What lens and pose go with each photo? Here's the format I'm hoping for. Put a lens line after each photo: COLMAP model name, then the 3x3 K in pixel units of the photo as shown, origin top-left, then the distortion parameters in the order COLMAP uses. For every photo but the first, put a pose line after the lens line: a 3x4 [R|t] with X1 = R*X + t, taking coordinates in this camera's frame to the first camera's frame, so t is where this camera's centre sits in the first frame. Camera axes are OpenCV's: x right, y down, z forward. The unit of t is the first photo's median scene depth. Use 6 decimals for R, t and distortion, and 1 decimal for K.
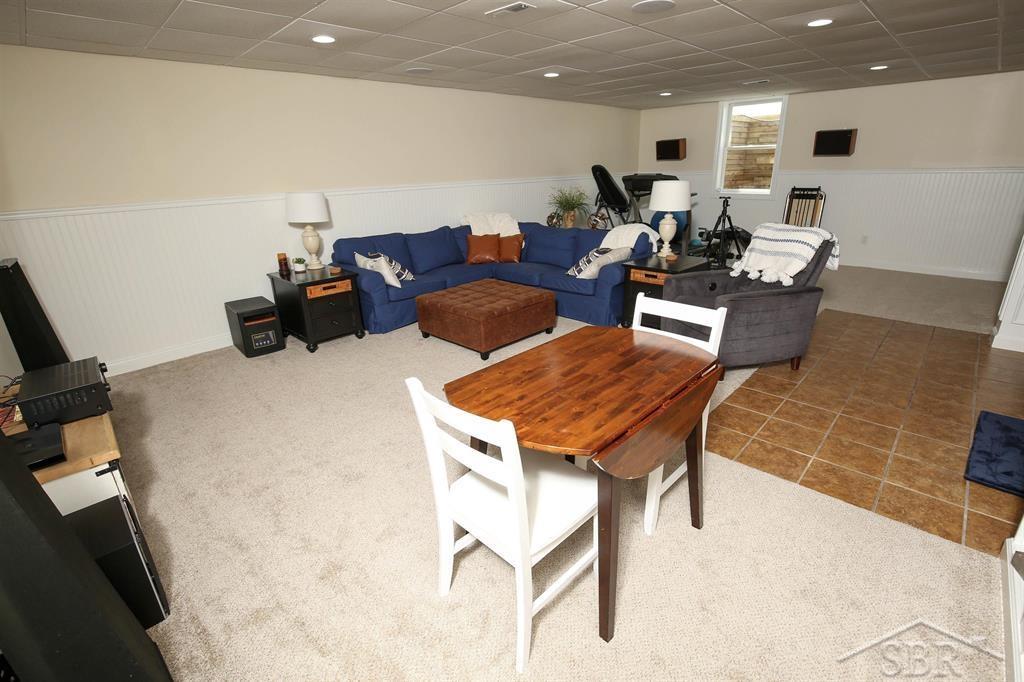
lens RADIAL K [[471.7, 0, 512.9], [0, 471.7, 342.2], [0, 0, 1]] dist [0.000831, 0.000129]
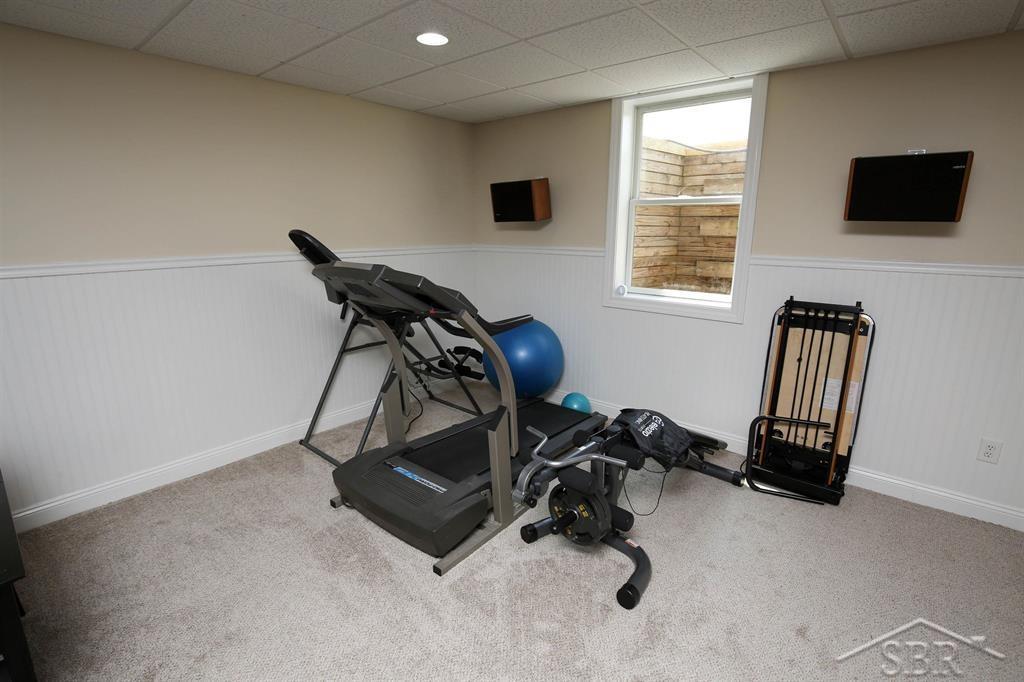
lens RADIAL K [[471.7, 0, 512.4], [0, 471.7, 337.5], [0, 0, 1]] dist [0.000831, 0.000129]
pose [[0.998257, 0.014377, 0.057240, 0.307306], [-0.007354, 0.992617, -0.121068, -0.221929], [-0.058558, 0.120436, 0.990992, 0.563514]]
